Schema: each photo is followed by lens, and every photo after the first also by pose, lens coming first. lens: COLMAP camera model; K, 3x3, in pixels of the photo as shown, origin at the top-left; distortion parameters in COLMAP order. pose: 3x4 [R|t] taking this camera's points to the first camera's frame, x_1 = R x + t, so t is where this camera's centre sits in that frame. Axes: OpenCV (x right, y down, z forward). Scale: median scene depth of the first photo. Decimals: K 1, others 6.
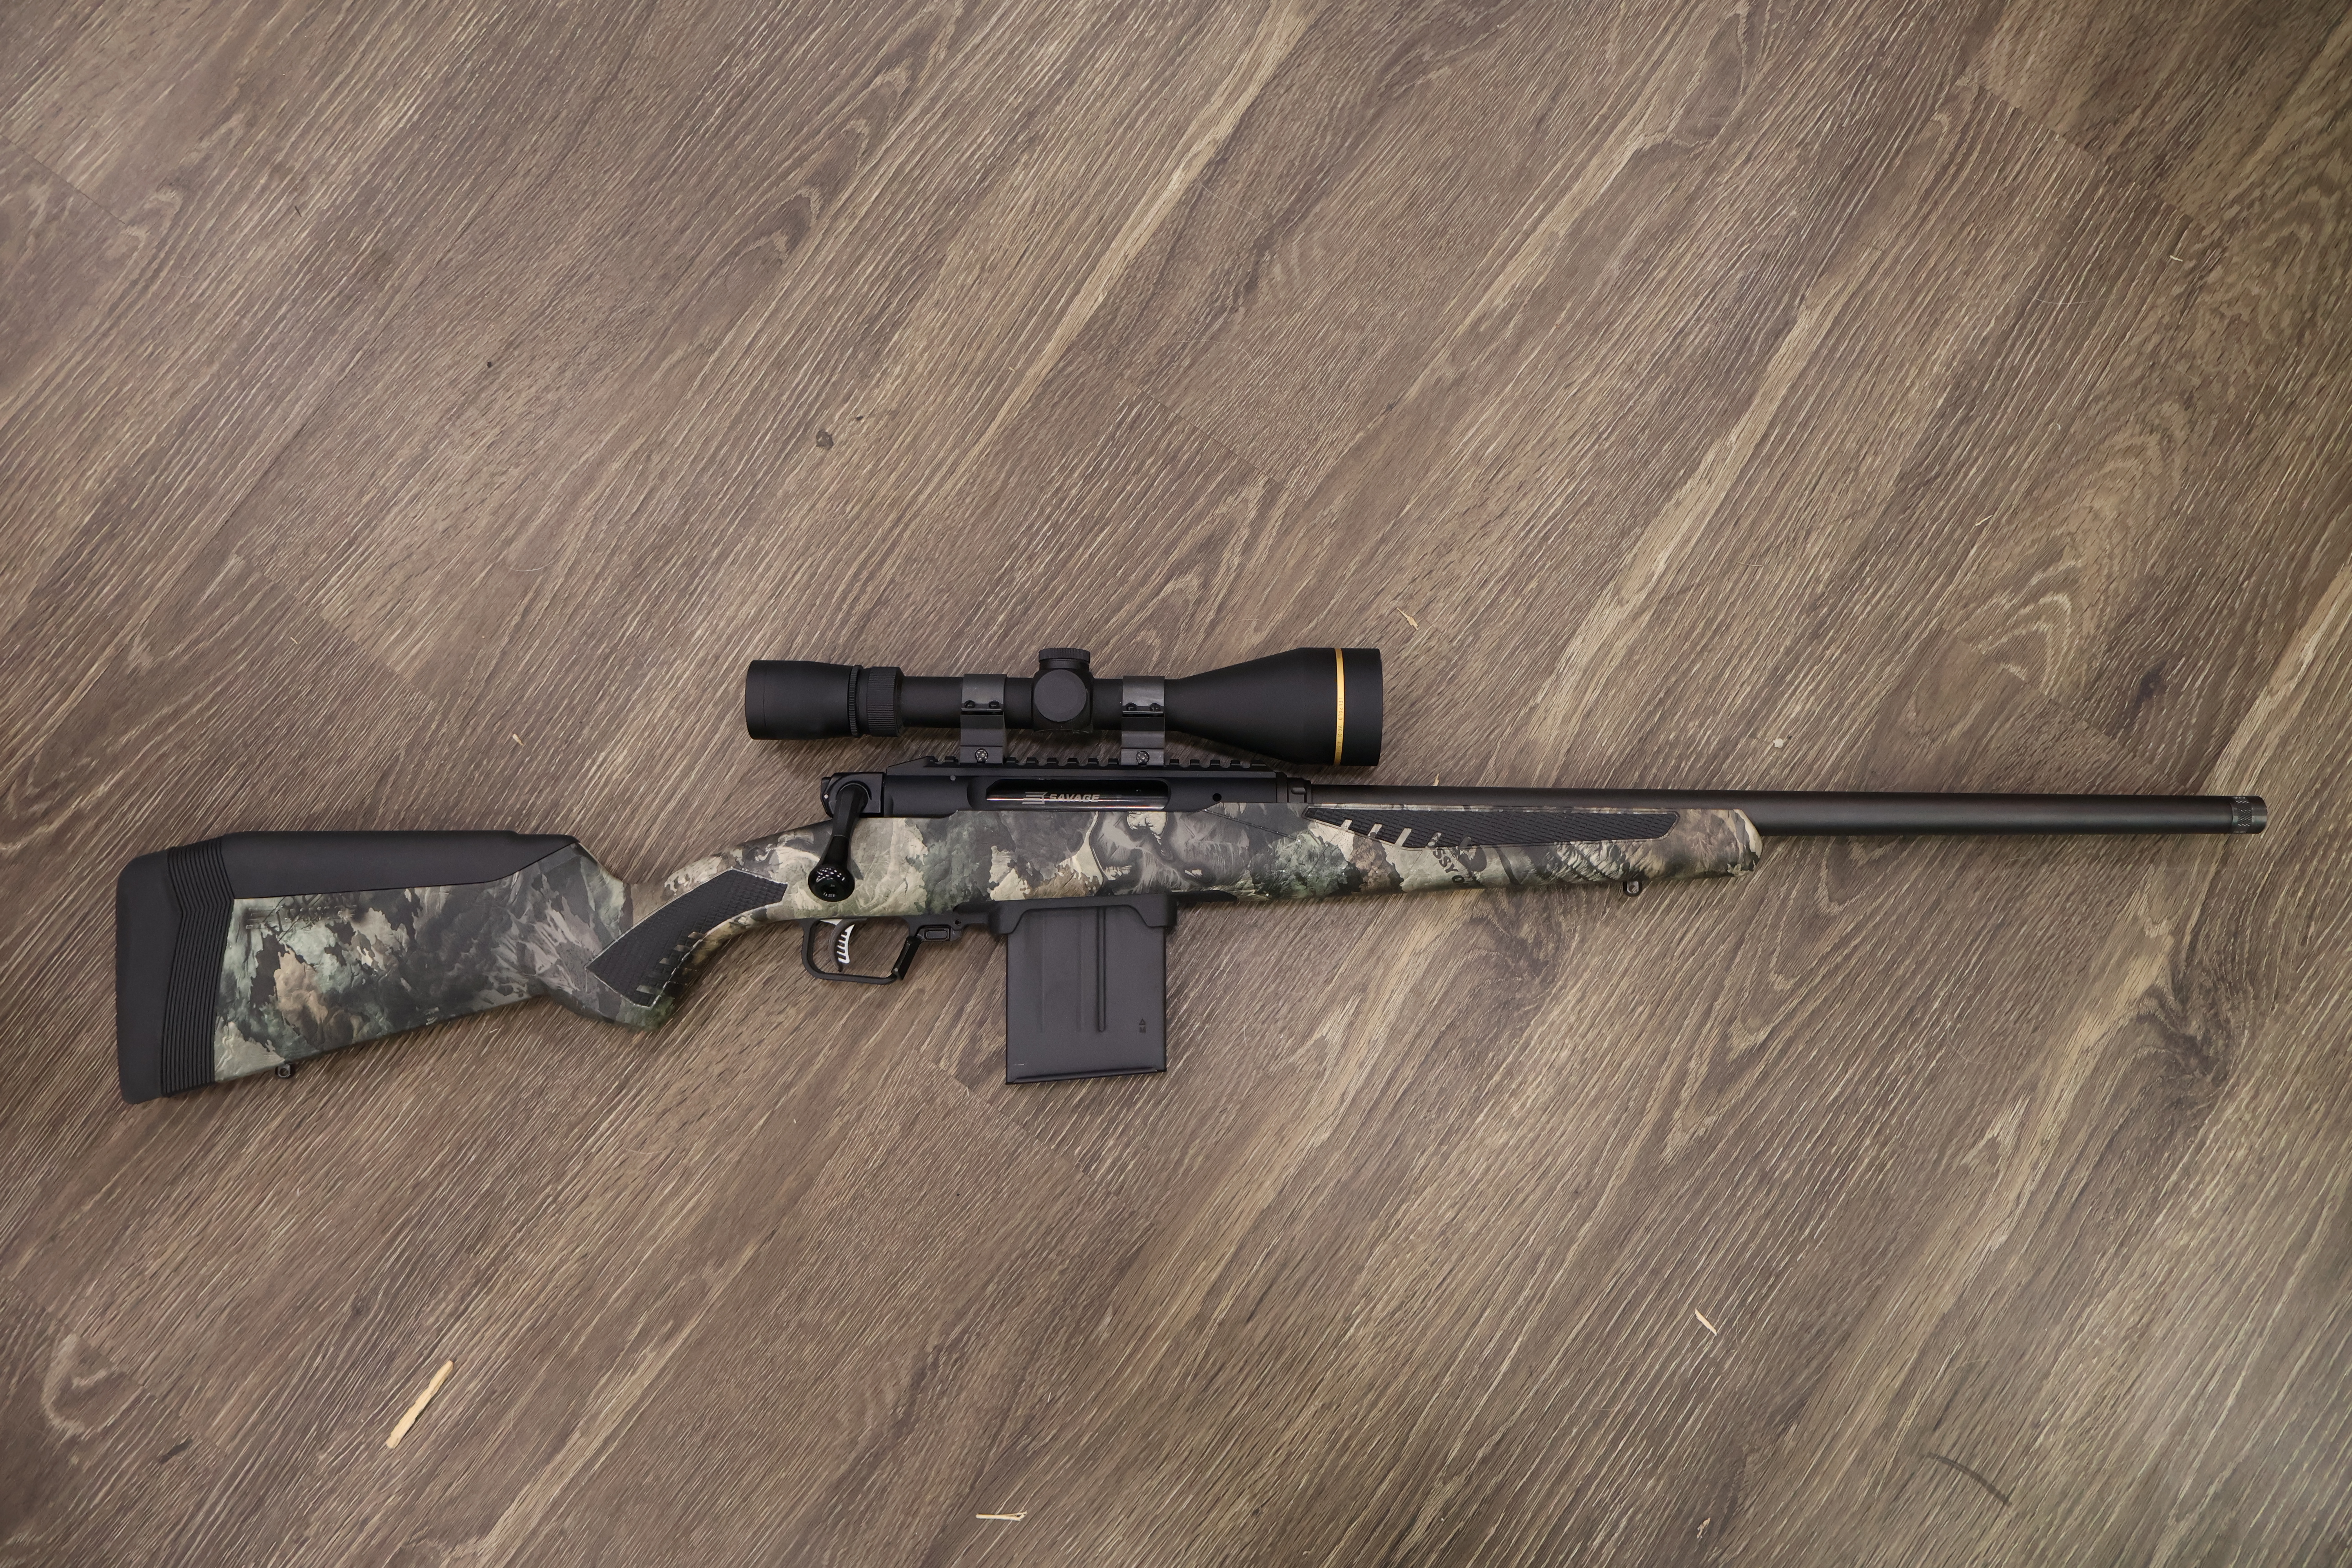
lens RADIAL K [[1965.9, 0, 1159.1], [0, 1965.9, 805.4], [0, 0, 1]] dist [0.001318, 0.001300]
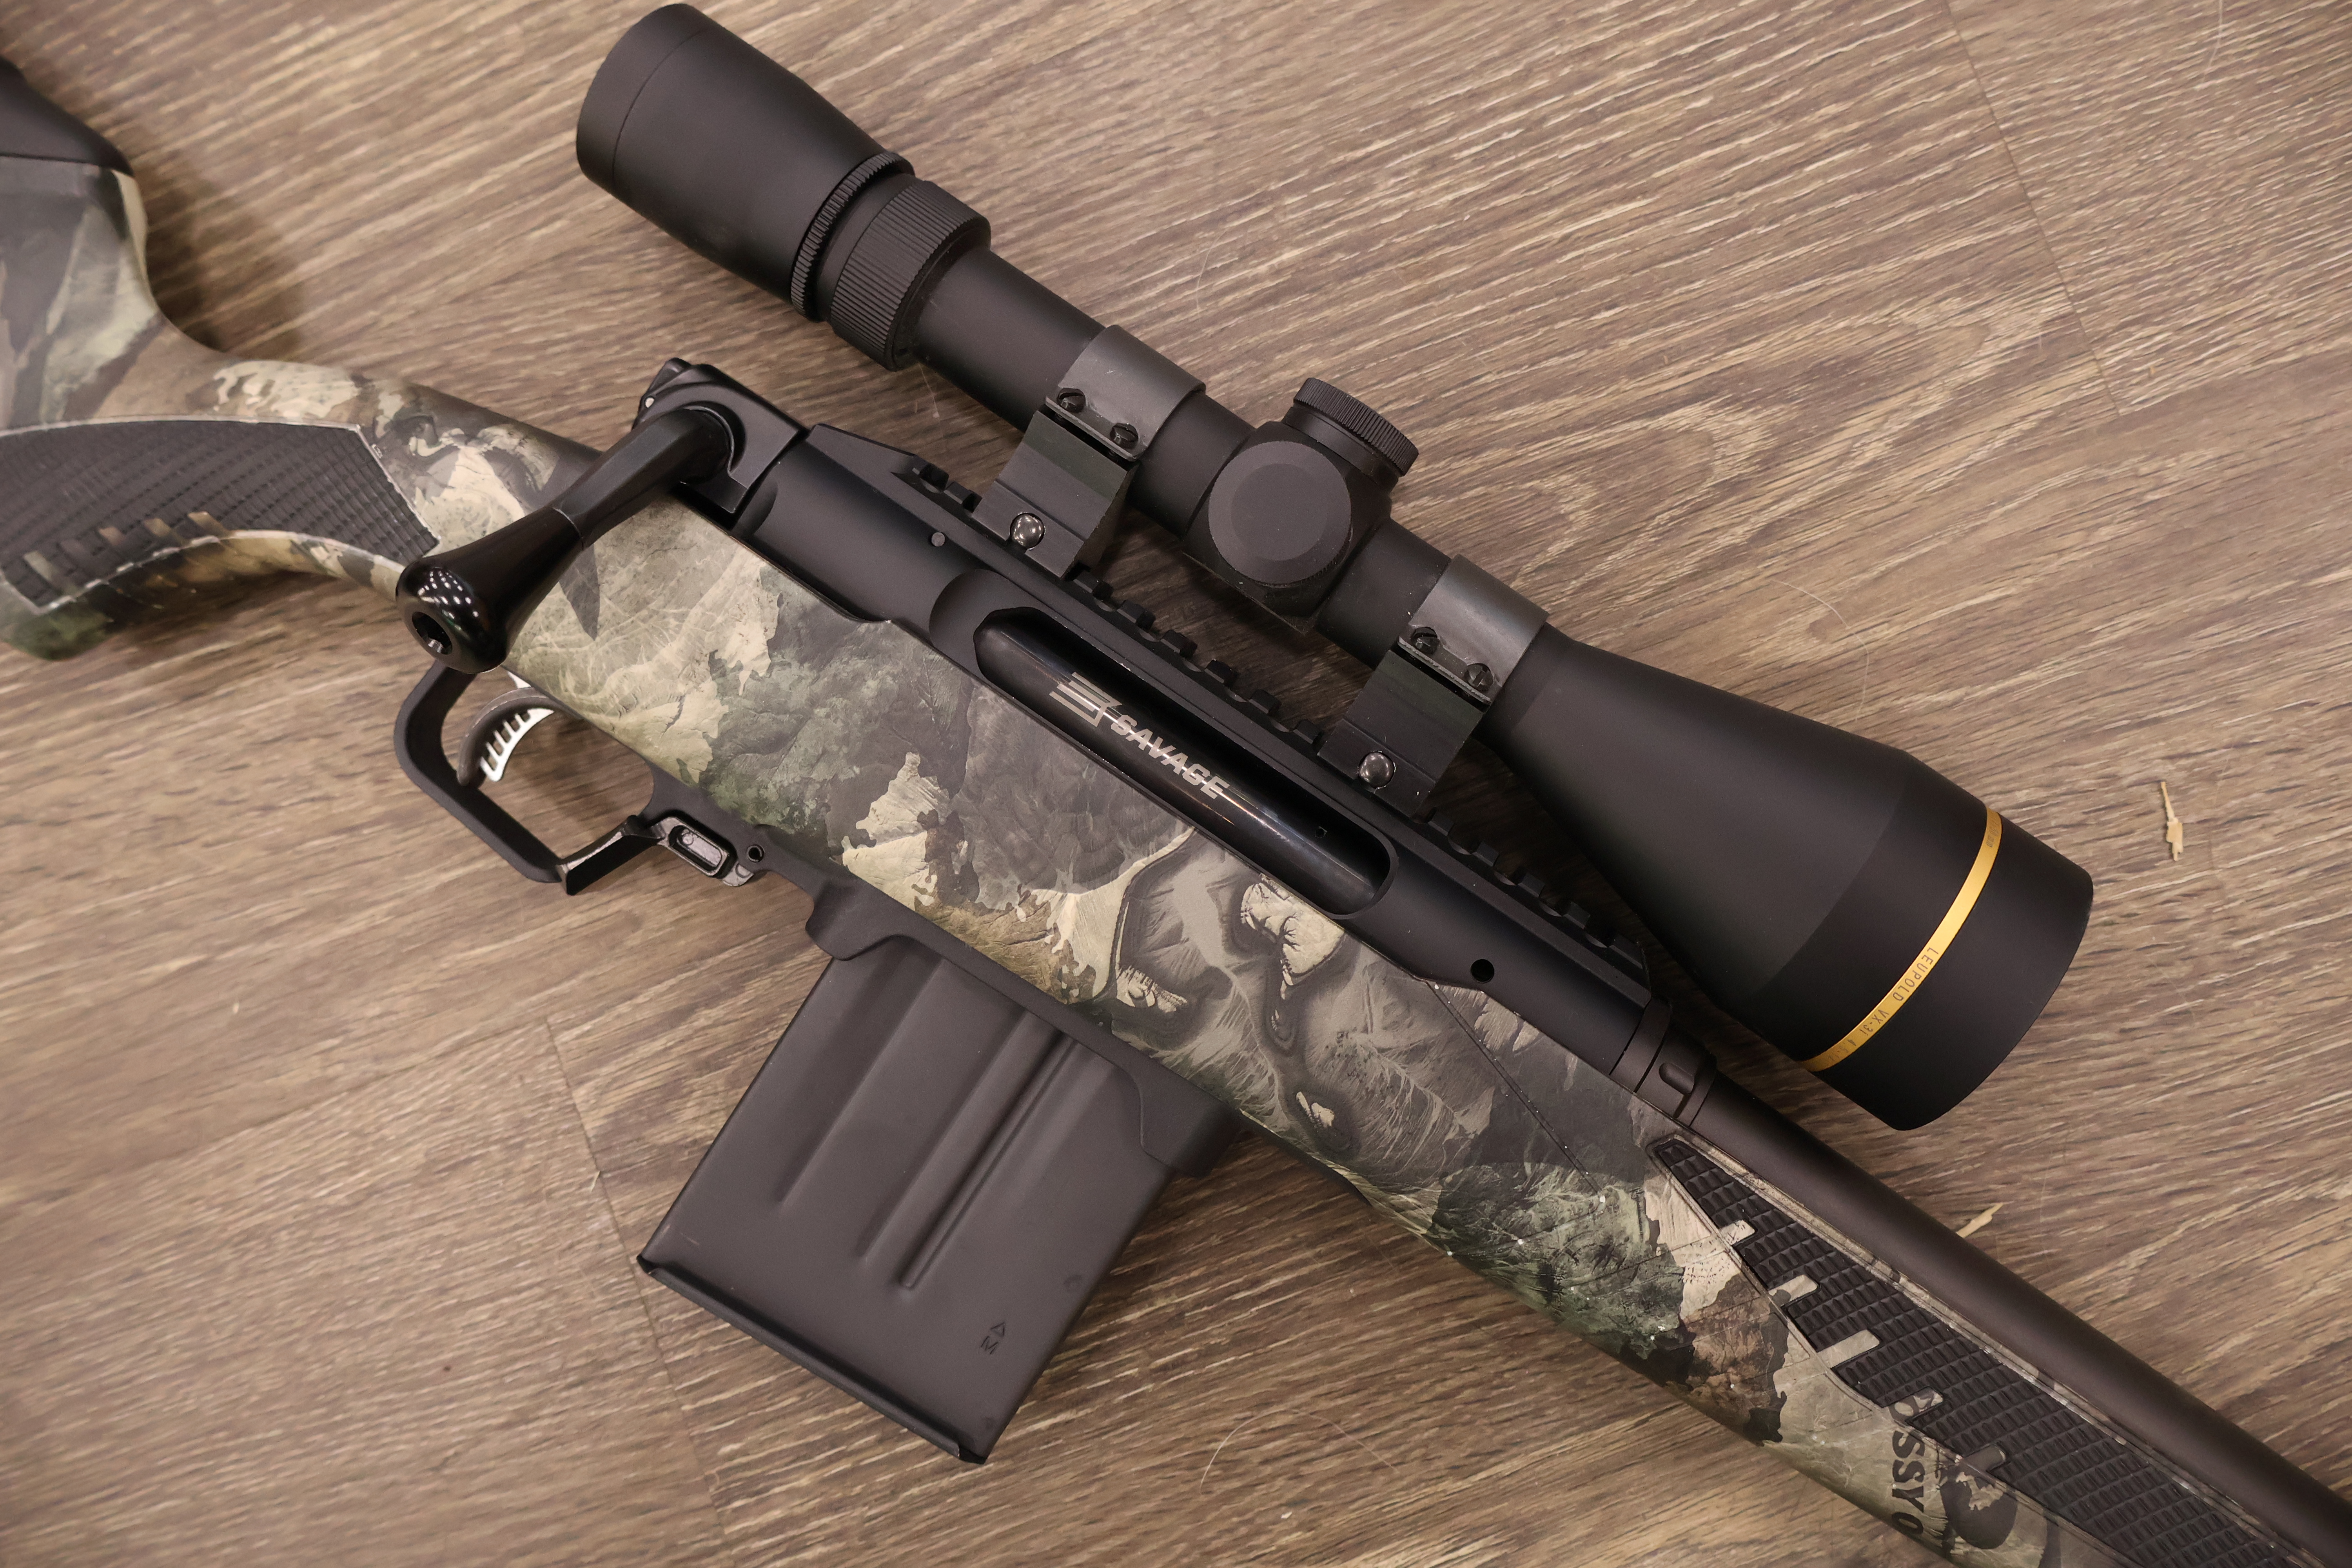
lens RADIAL K [[1965.9, 0, 1164.7], [0, 1965.9, 755.7], [0, 0, 1]] dist [0.001318, 0.001300]
pose [[0.829088, 0.553643, -0.078051, -0.013597], [-0.537626, 0.827745, 0.160614, -0.063413], [0.153529, -0.091201, 0.983926, 0.609856]]
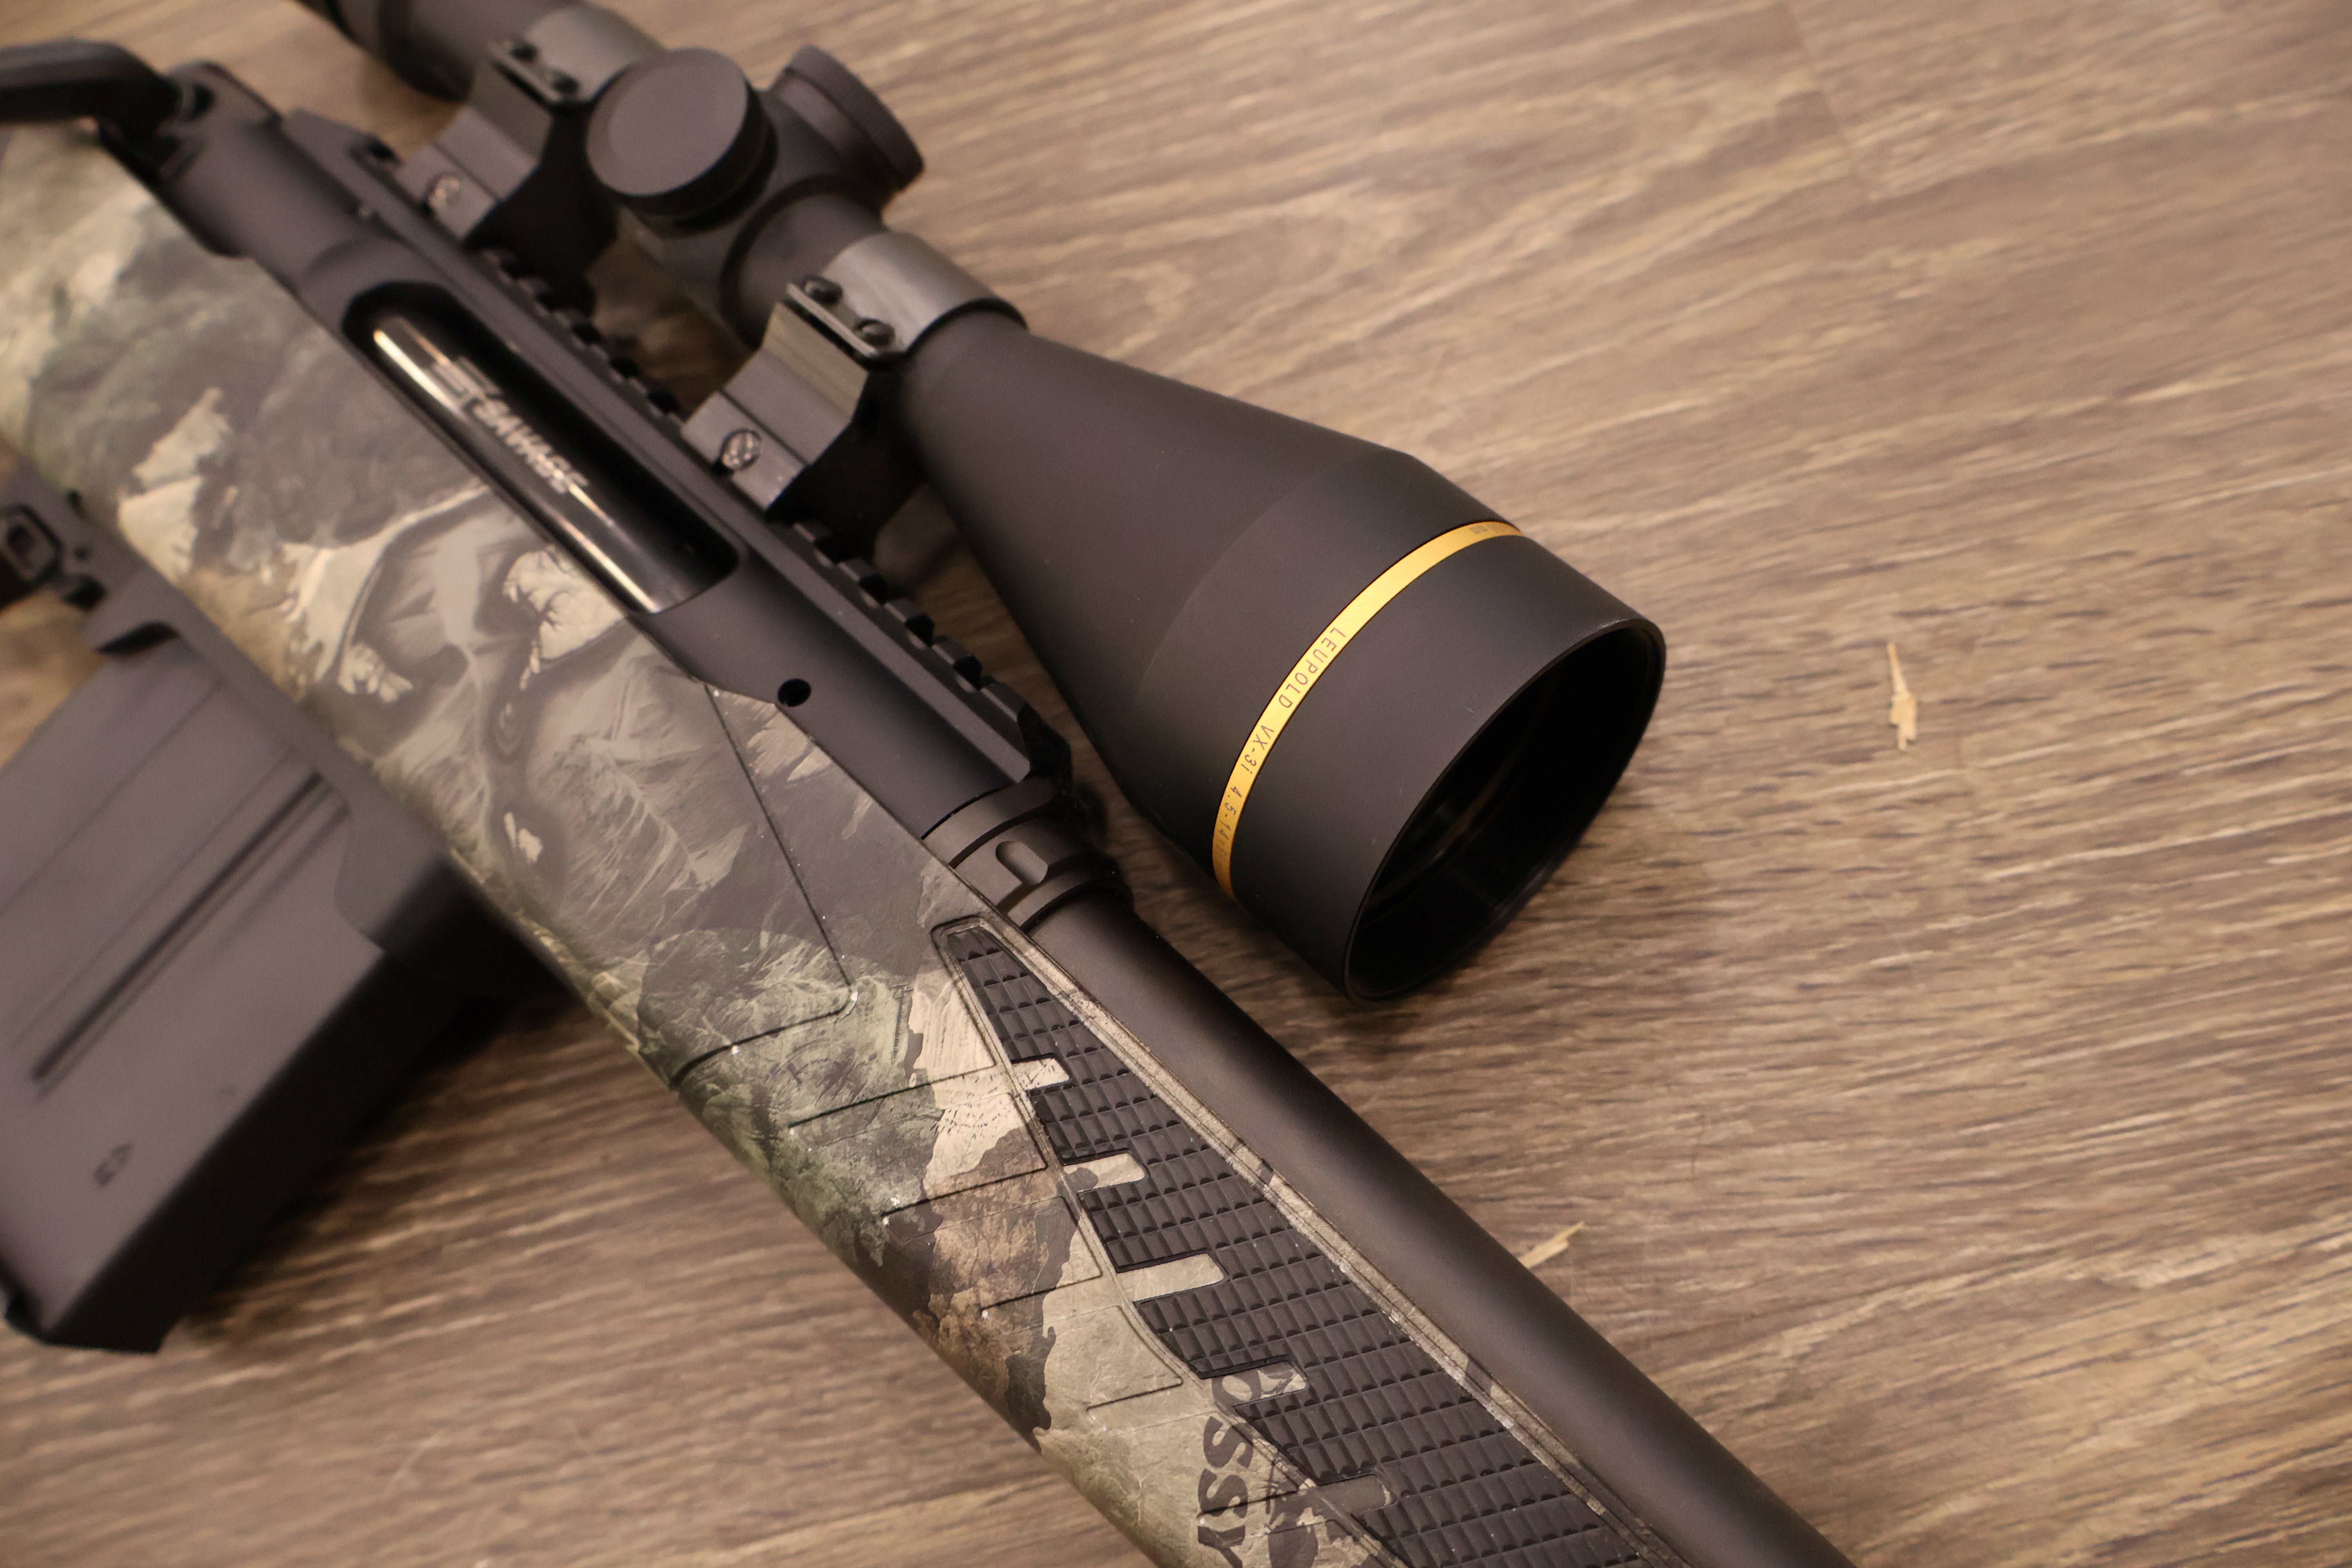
lens RADIAL K [[1965.9, 0, 1184.1], [0, 1965.9, 785.9], [0, 0, 1]] dist [0.001318, 0.001300]
pose [[0.698382, 0.578662, -0.421205, 0.181486], [-0.633337, 0.773768, 0.012912, -0.030274], [0.333387, 0.257747, 0.906873, 0.756522]]
